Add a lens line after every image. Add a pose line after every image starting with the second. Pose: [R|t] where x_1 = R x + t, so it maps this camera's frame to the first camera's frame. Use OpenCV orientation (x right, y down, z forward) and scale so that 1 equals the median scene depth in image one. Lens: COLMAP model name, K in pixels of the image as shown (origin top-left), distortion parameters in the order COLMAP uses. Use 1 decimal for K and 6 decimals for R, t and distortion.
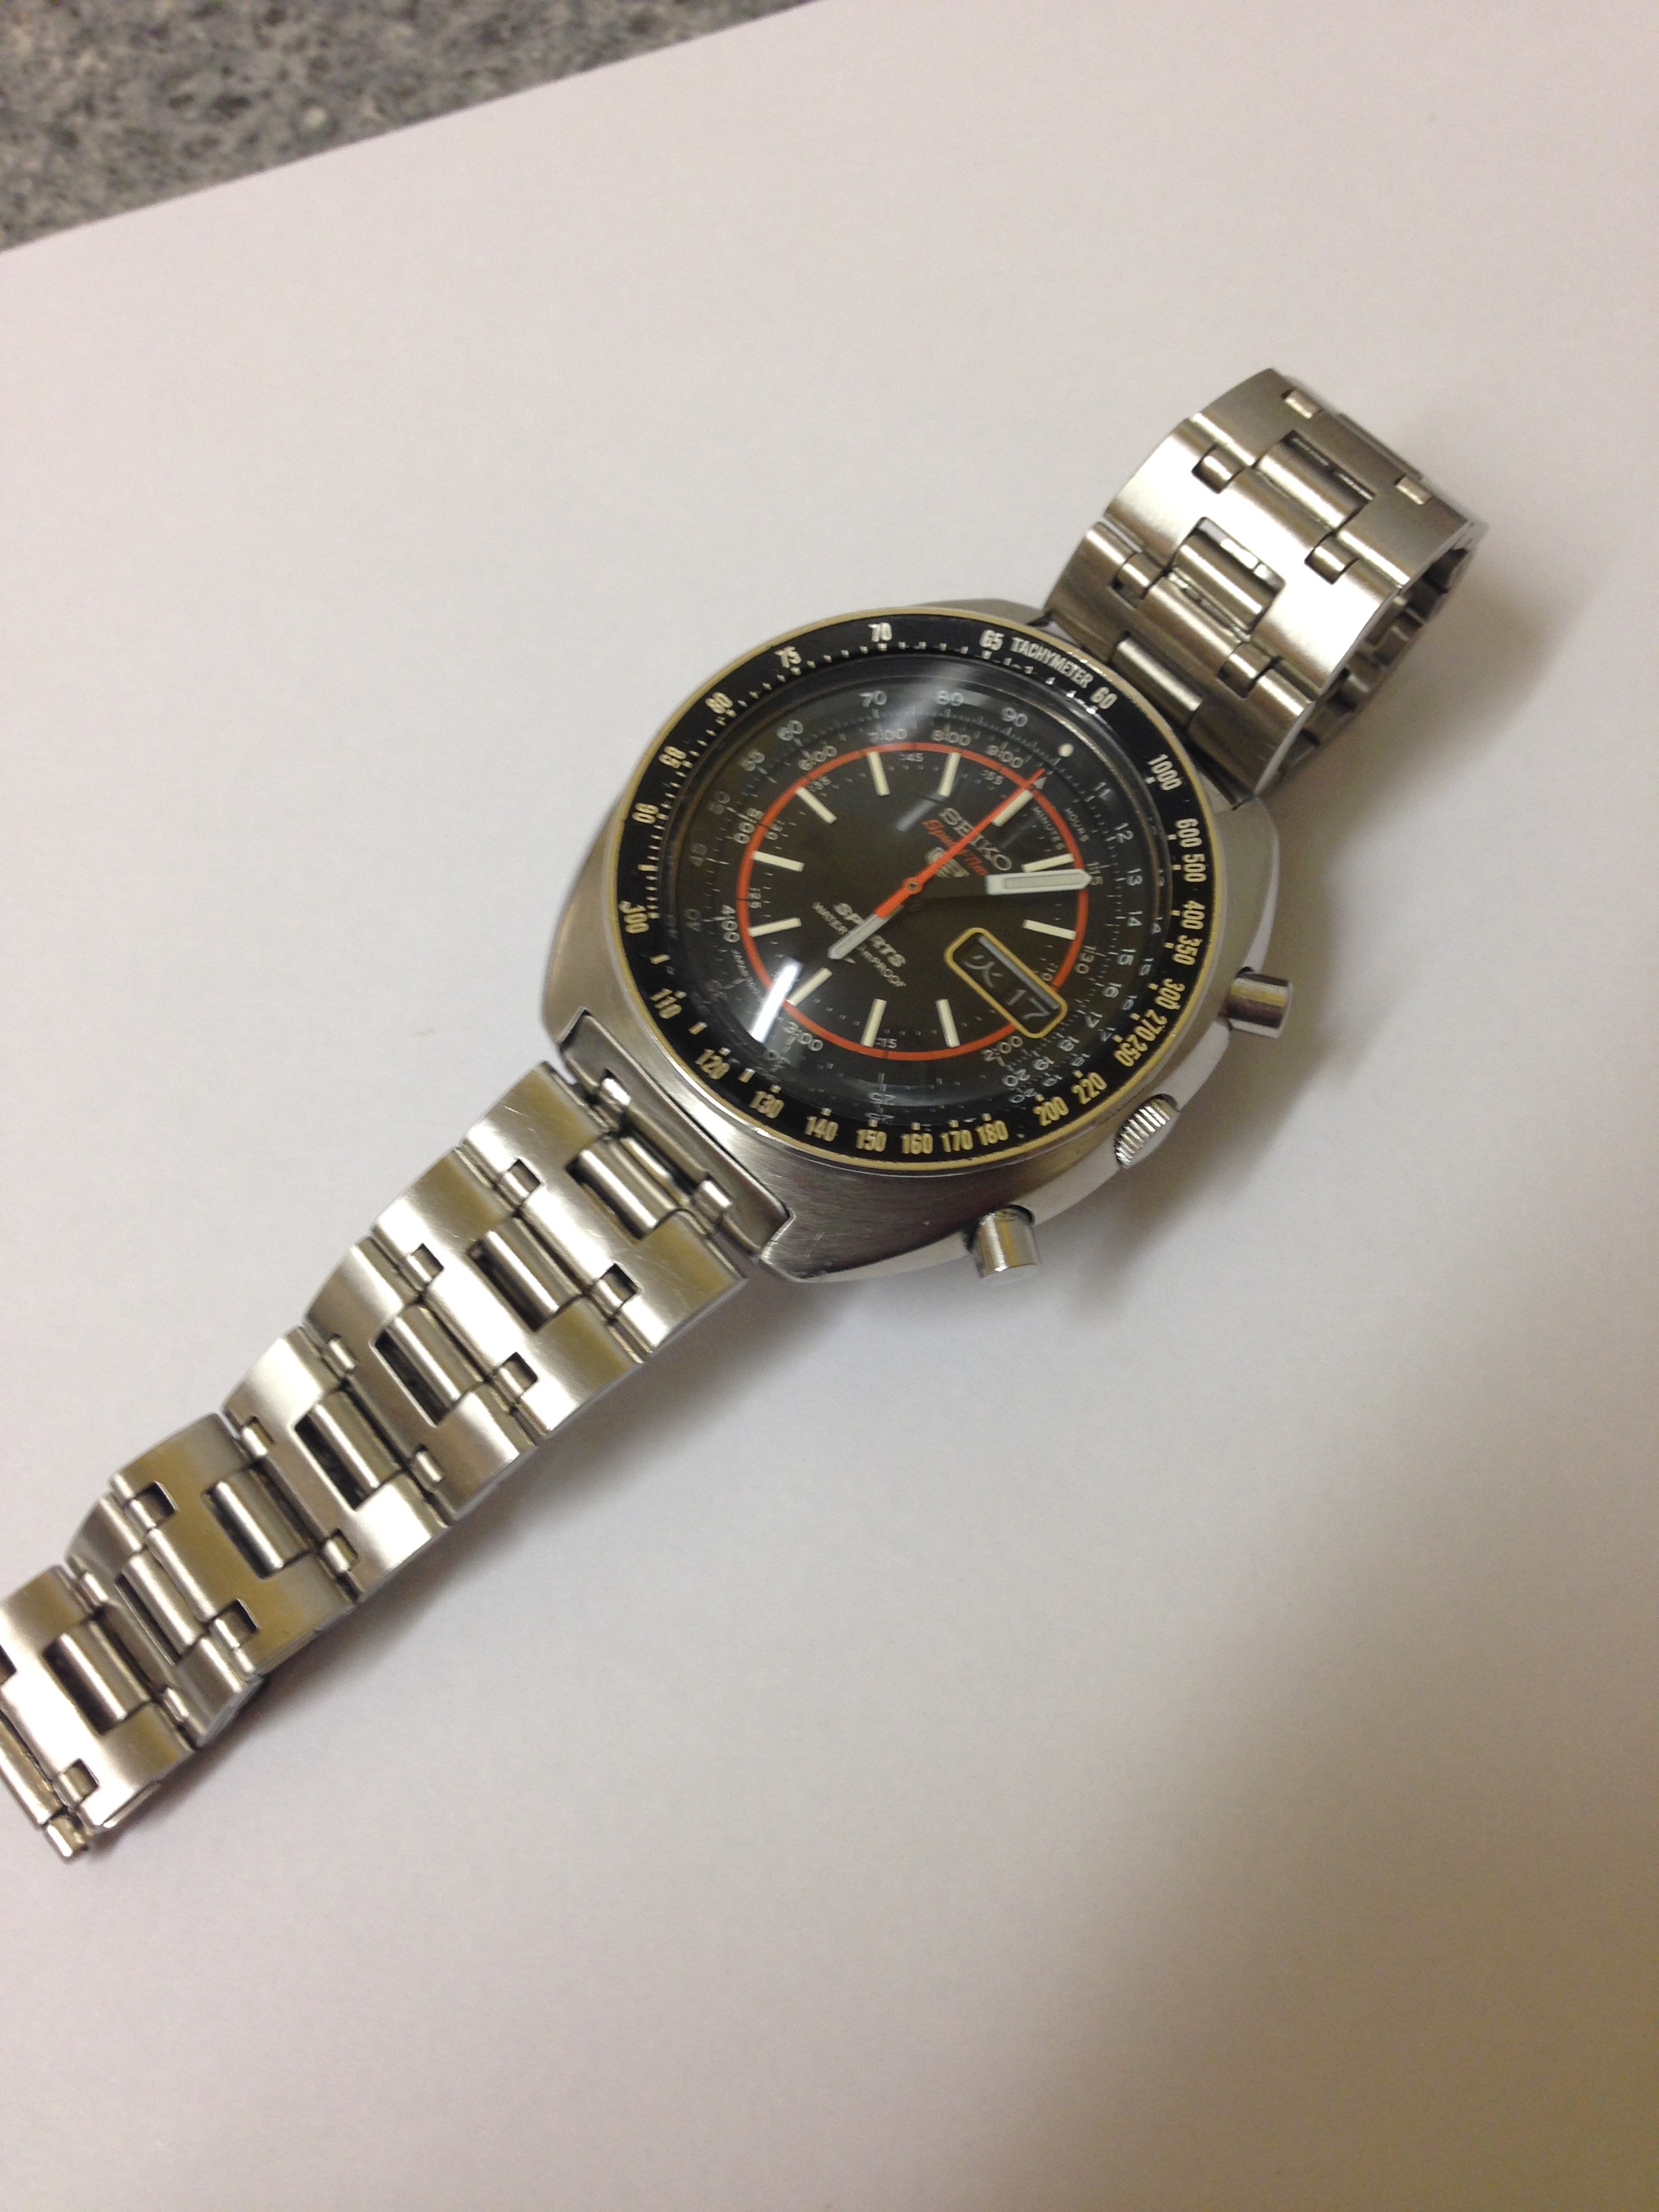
lens RADIAL K [[2601.9, 0, 758.2], [0, 2601.9, 1104.7], [0, 0, 1]] dist [-0.173788, 4.681066]
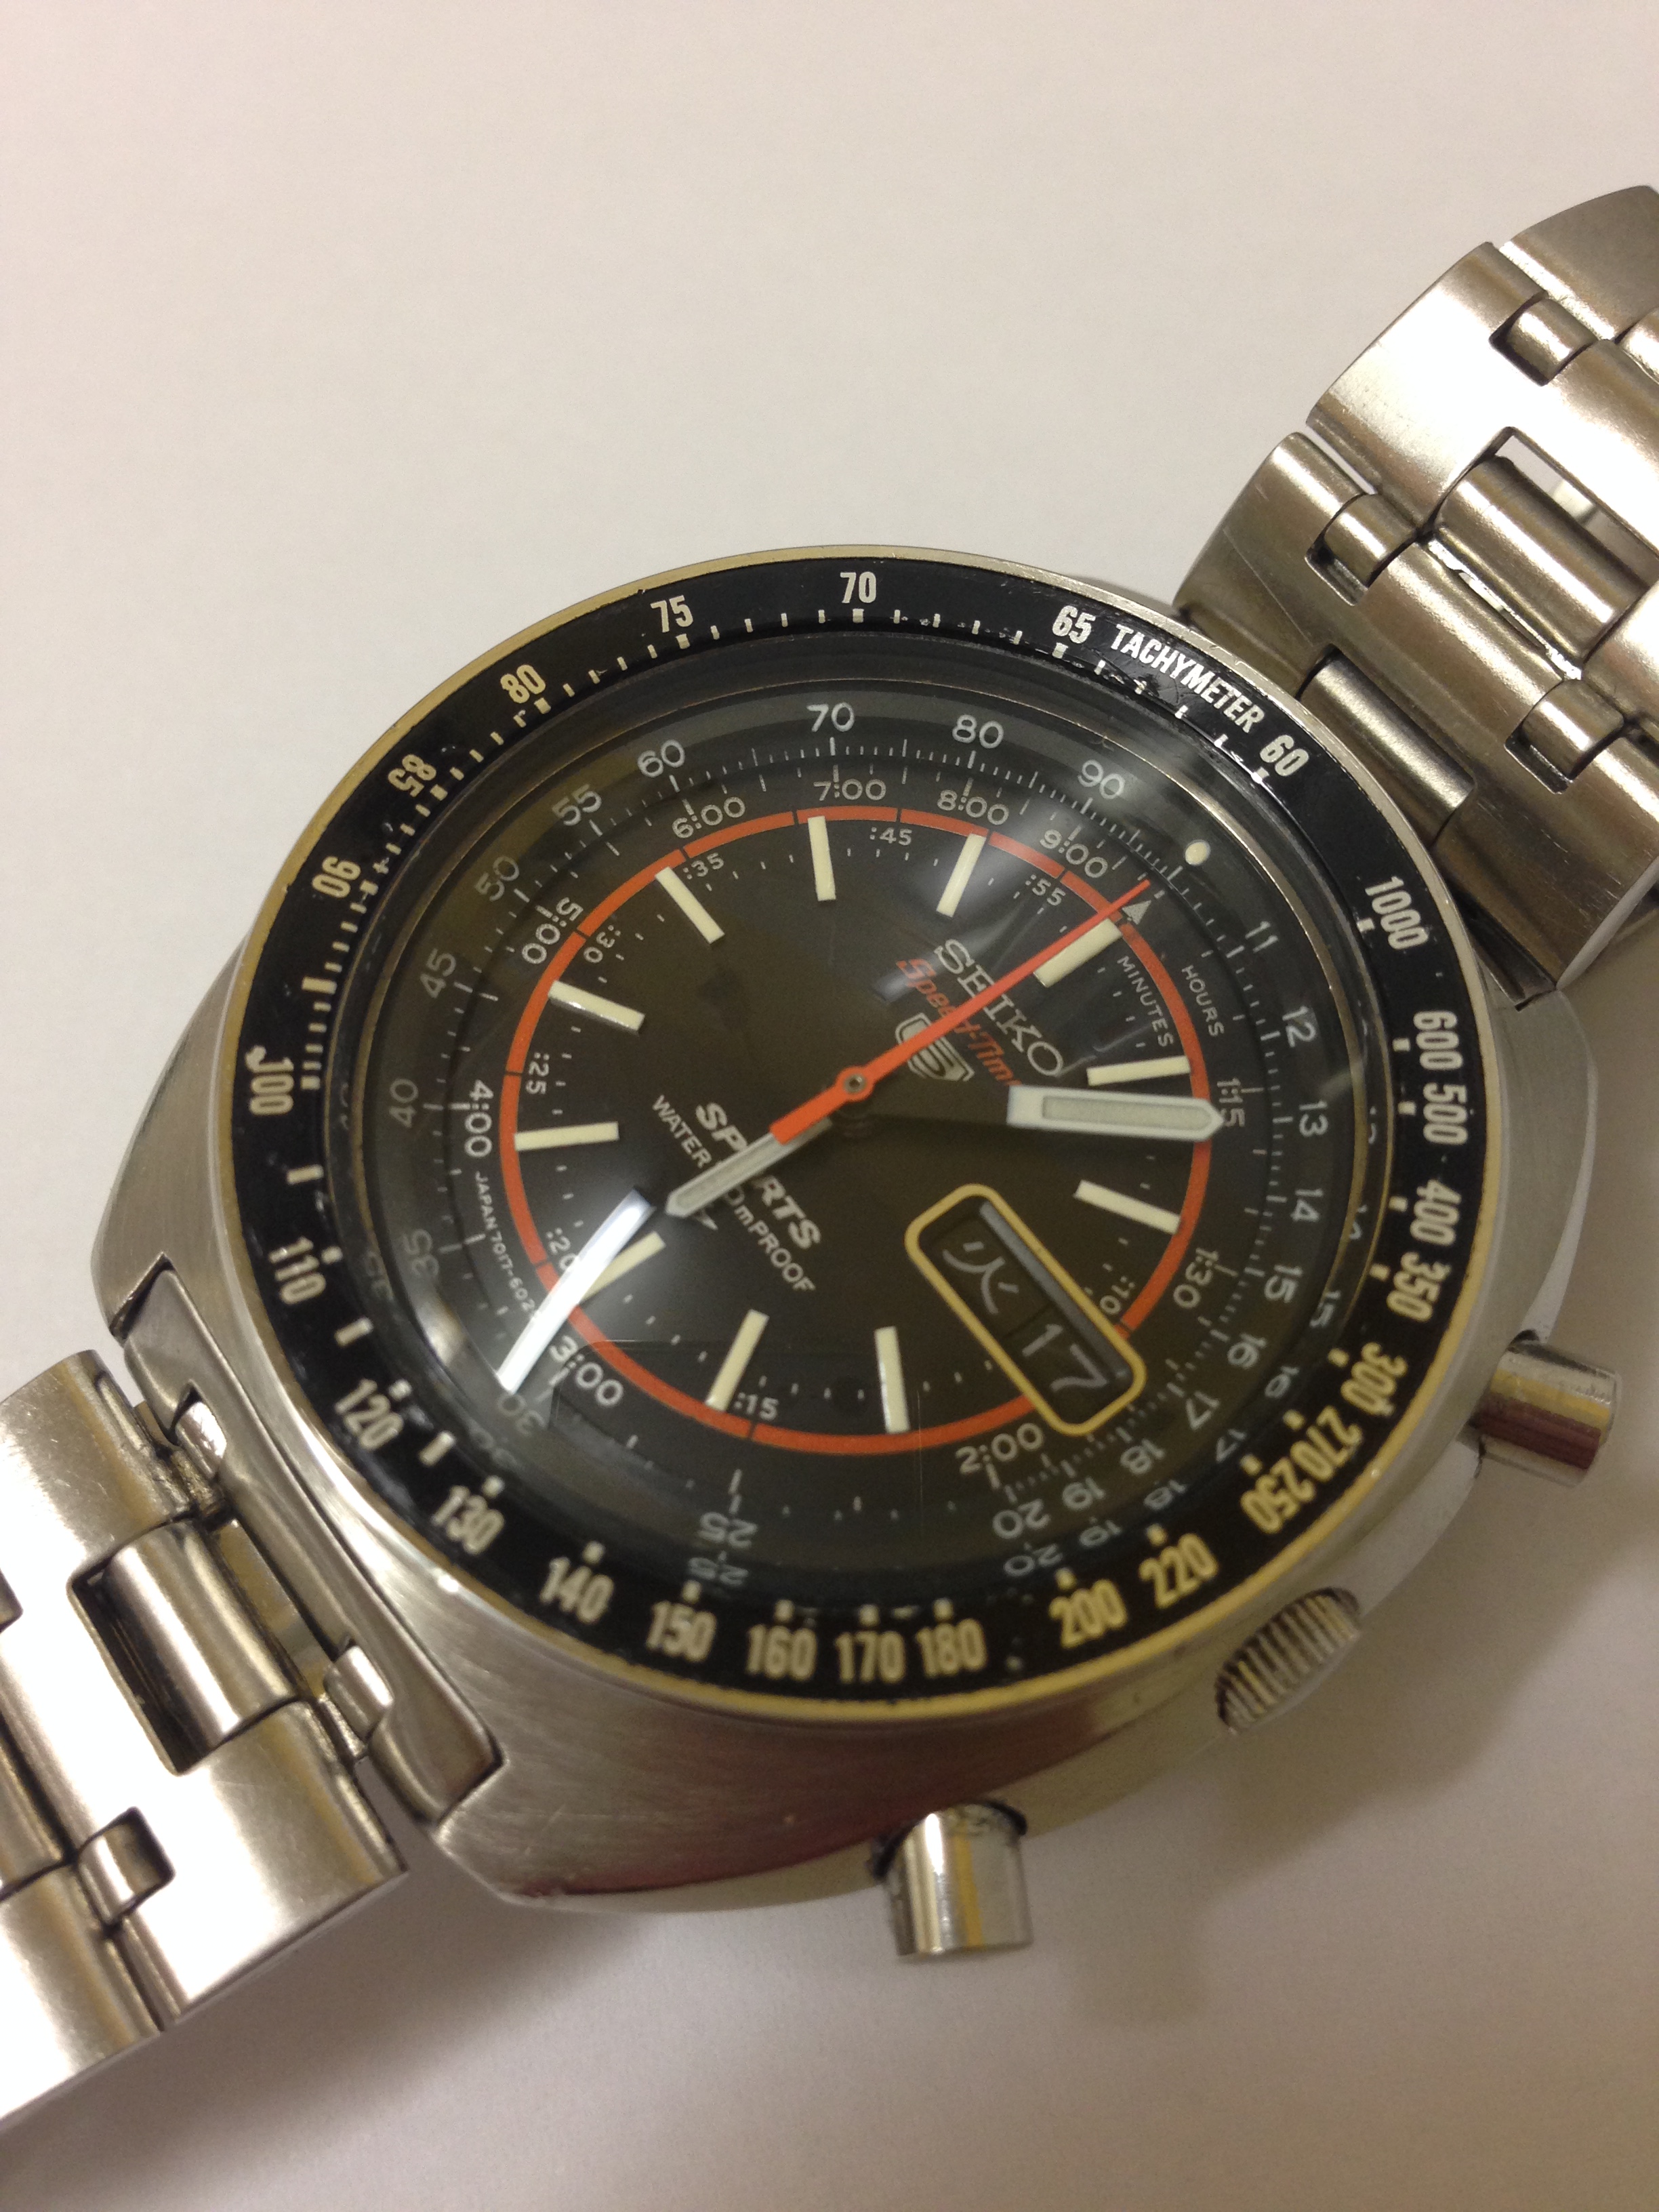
lens RADIAL K [[2481.2, 0, 829.5], [0, 2481.2, 1106.0], [0, 0, 1]] dist [0.000512, -0.010181]
pose [[0.993348, 0.114760, -0.009502, 0.059678], [-0.115152, 0.989801, -0.083870, -0.041000], [-0.000220, 0.084406, 0.996431, 0.540912]]
